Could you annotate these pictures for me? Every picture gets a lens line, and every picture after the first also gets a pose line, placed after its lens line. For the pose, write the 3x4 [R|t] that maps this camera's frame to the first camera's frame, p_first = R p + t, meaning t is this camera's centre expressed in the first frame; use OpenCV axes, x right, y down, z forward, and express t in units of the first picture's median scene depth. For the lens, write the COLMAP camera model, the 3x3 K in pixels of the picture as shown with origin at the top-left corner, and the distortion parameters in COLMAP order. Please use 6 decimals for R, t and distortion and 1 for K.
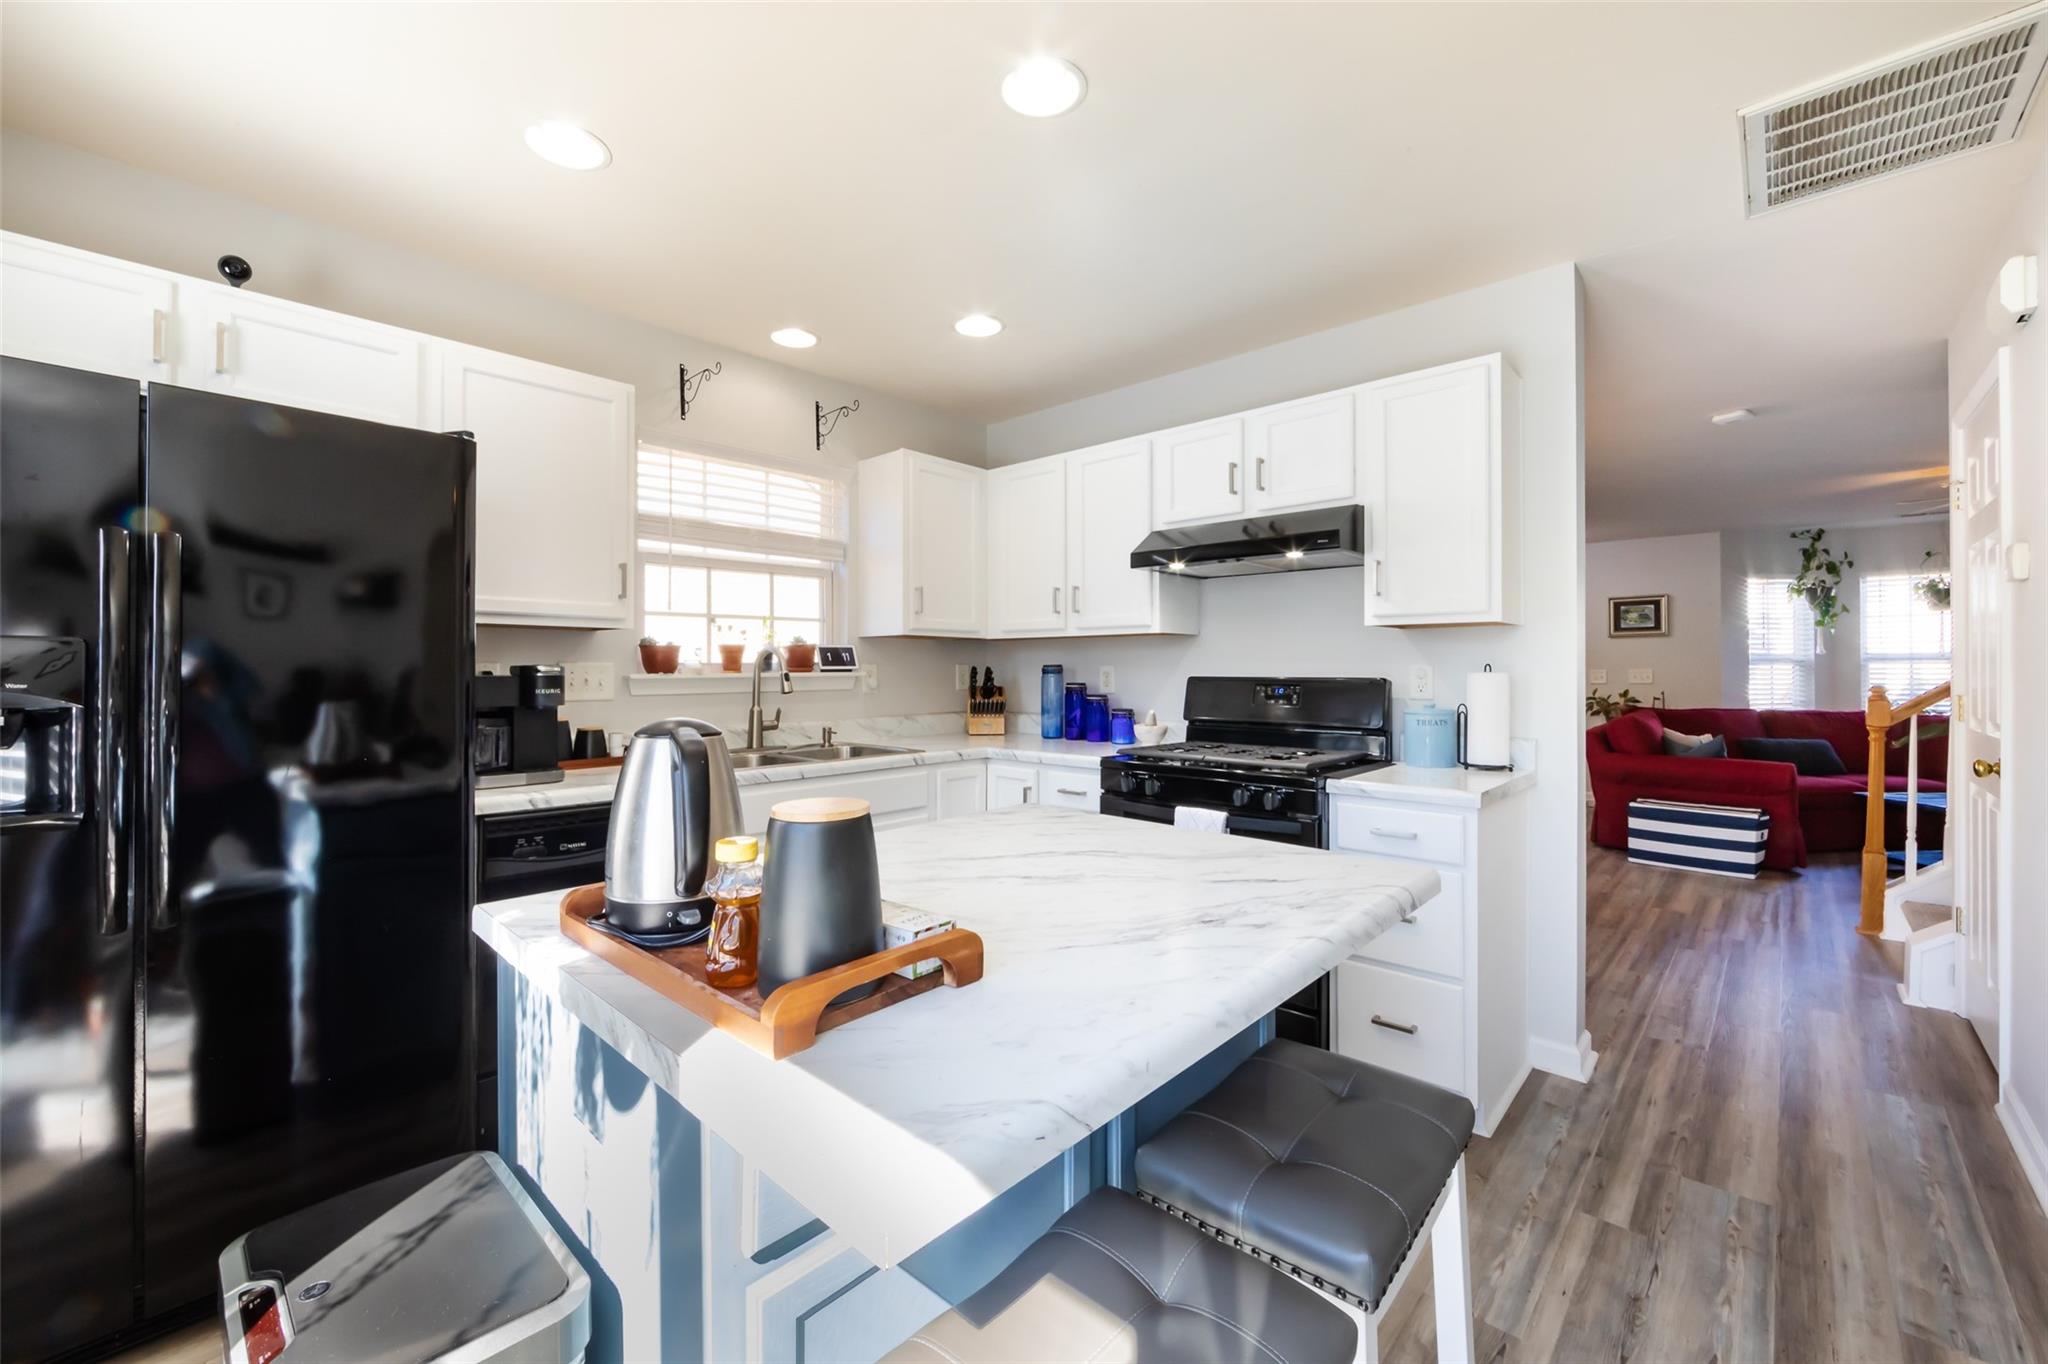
lens RADIAL K [[810.4, 0, 1014.0], [0, 810.4, 669.7], [0, 0, 1]] dist [-0.000887, -0.001310]
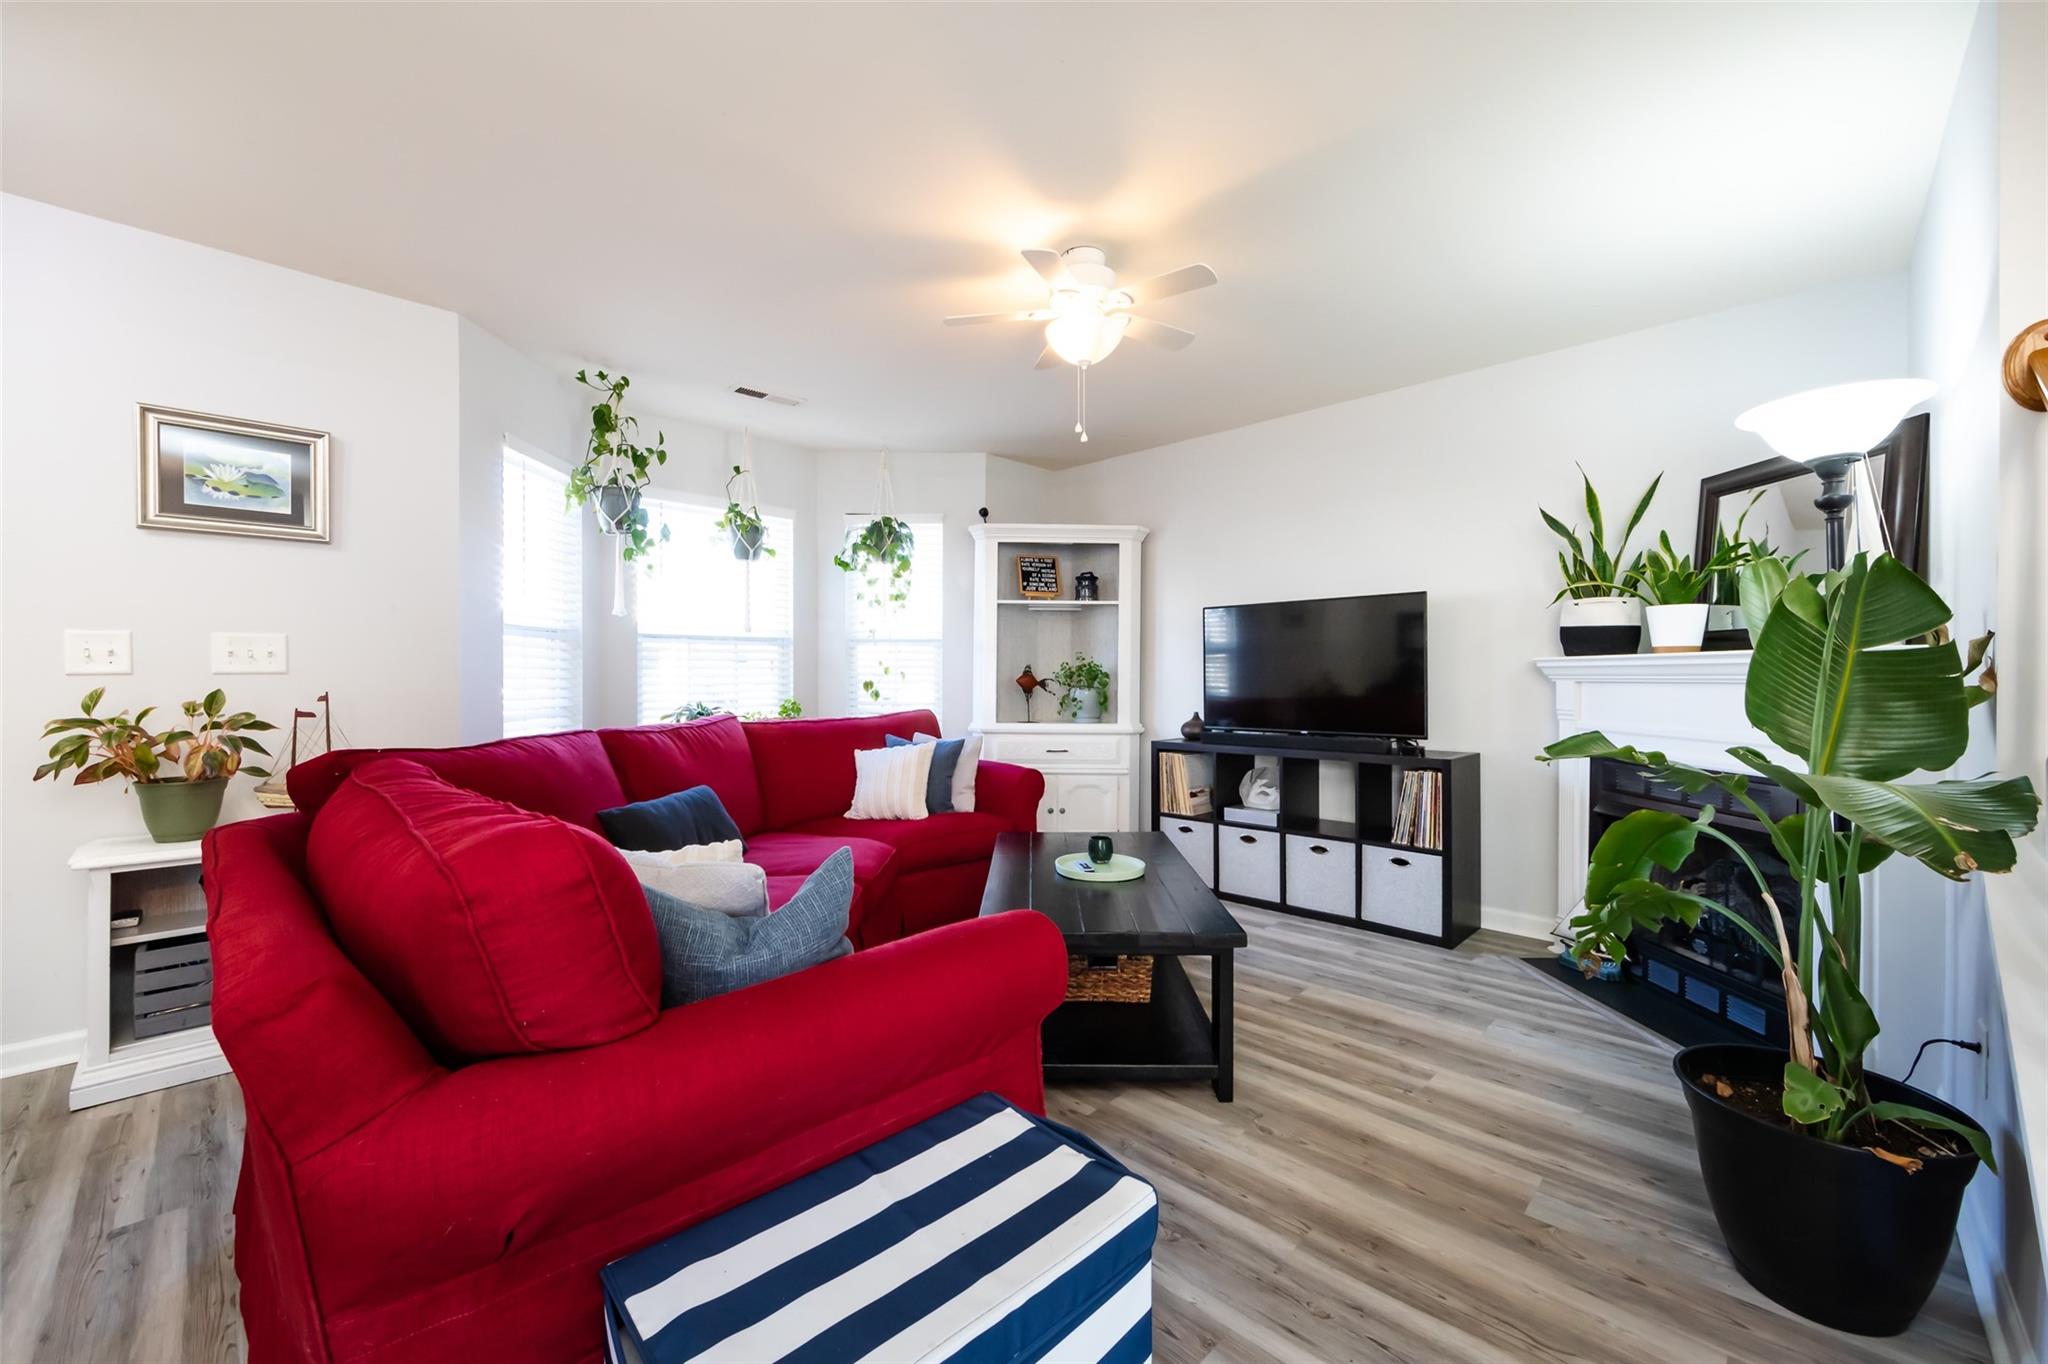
lens RADIAL K [[810.4, 0, 1024.3], [0, 810.4, 679.2], [0, 0, 1]] dist [-0.000887, -0.001310]
pose [[0.015833, 0.000432, 0.999875, 0.472087], [-0.003354, 0.999994, -0.000379, 0.020168], [-0.999869, -0.003348, 0.015834, 0.722551]]
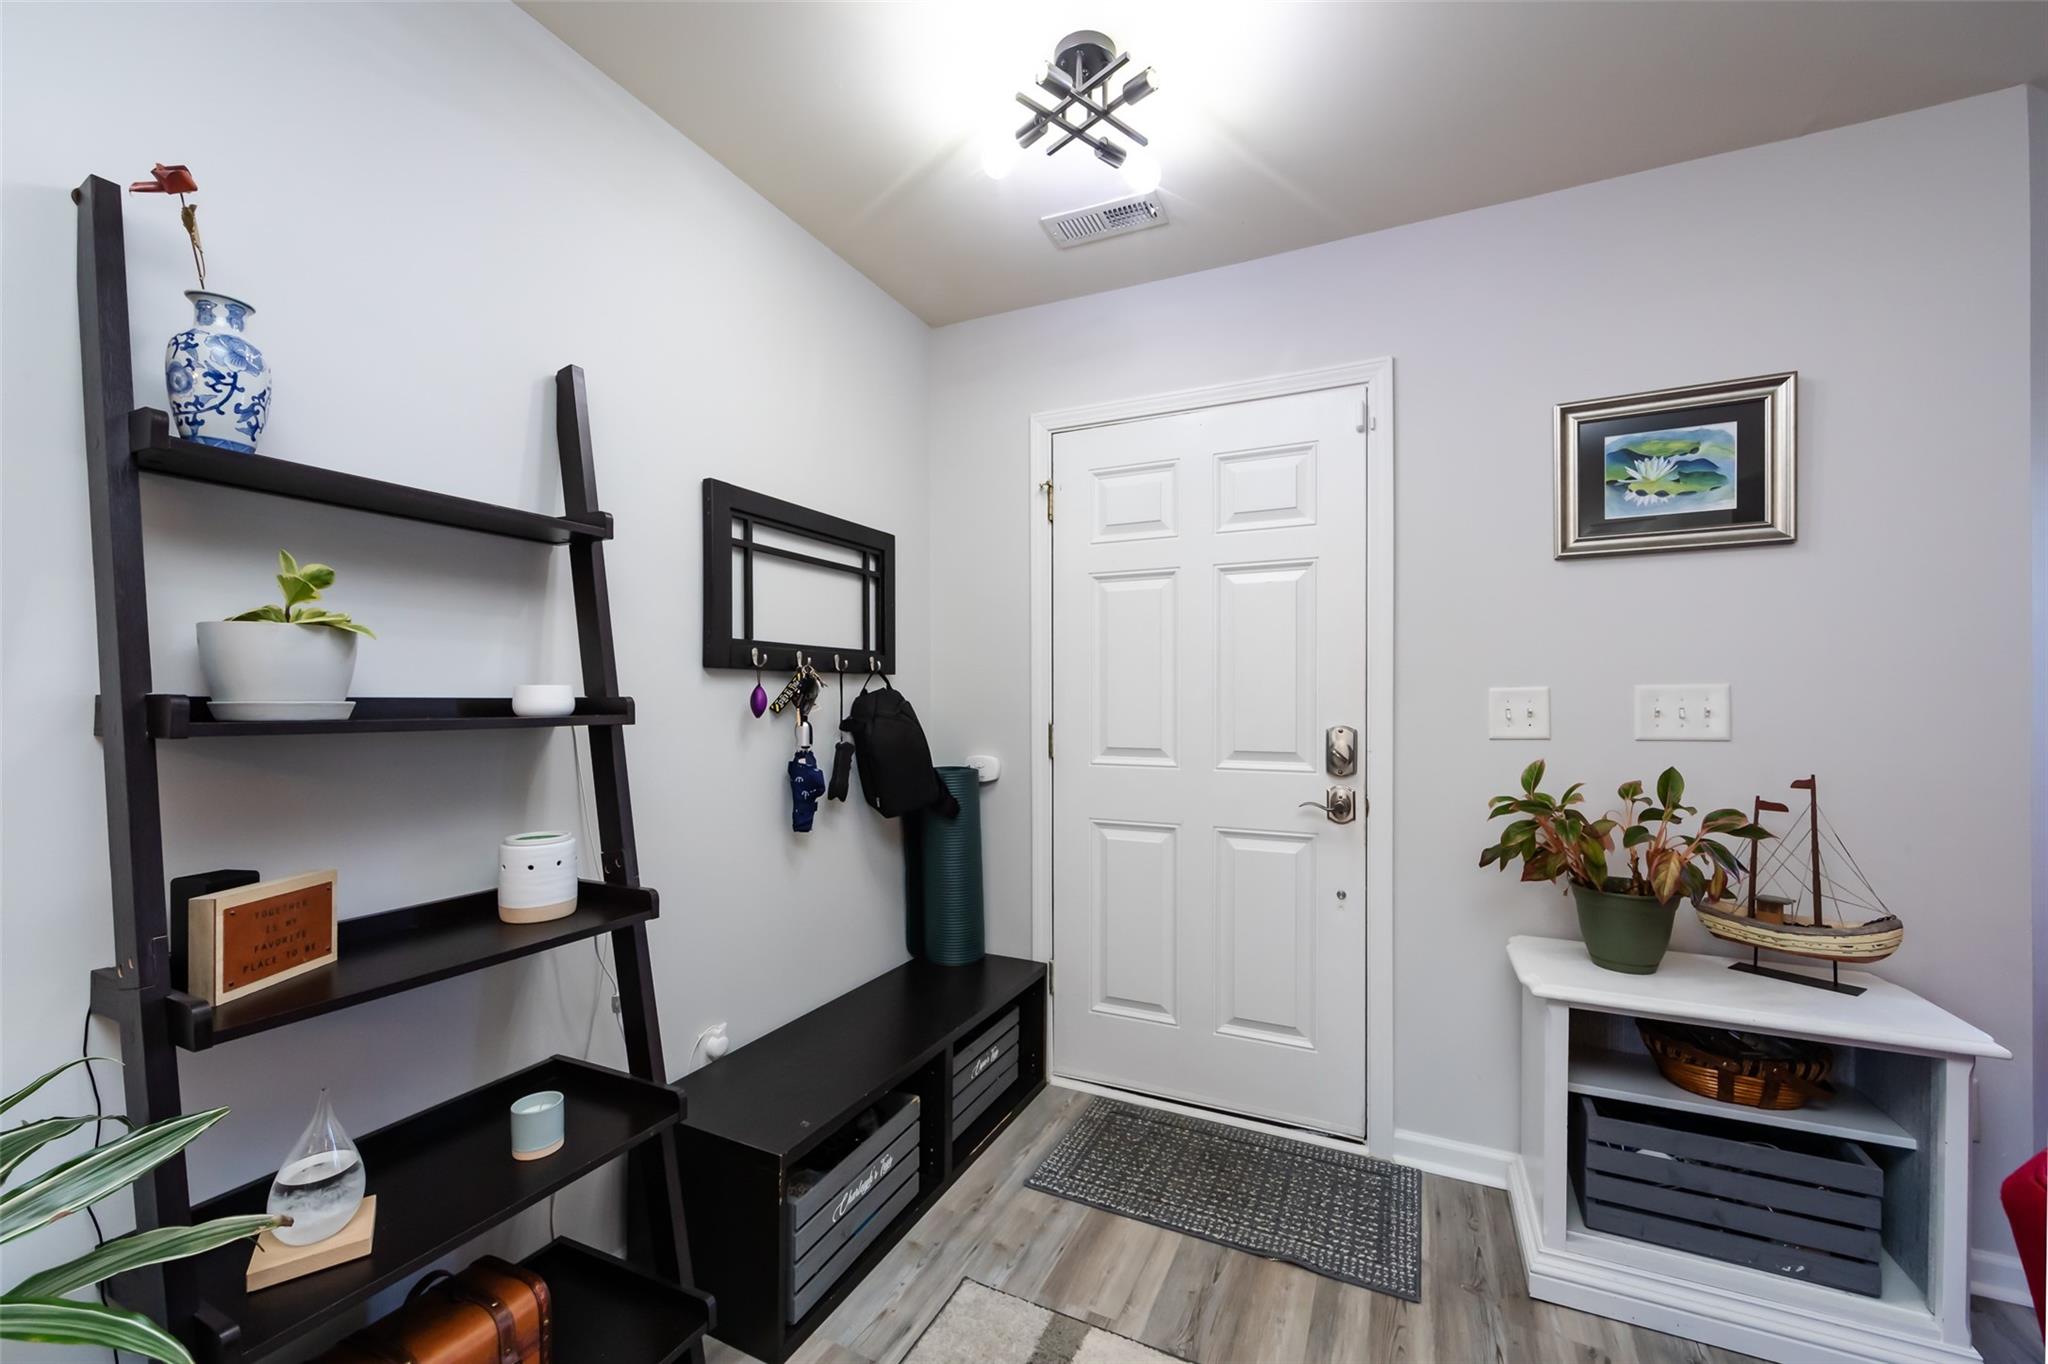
lens RADIAL K [[810.4, 0, 1015.2], [0, 810.4, 700.7], [0, 0, 1]] dist [-0.000887, -0.001310]
pose [[0.954265, 0.000184, 0.298962, 0.548675], [-0.001630, 0.999988, 0.004587, 0.004409], [-0.298957, -0.004864, 0.954254, 0.897451]]
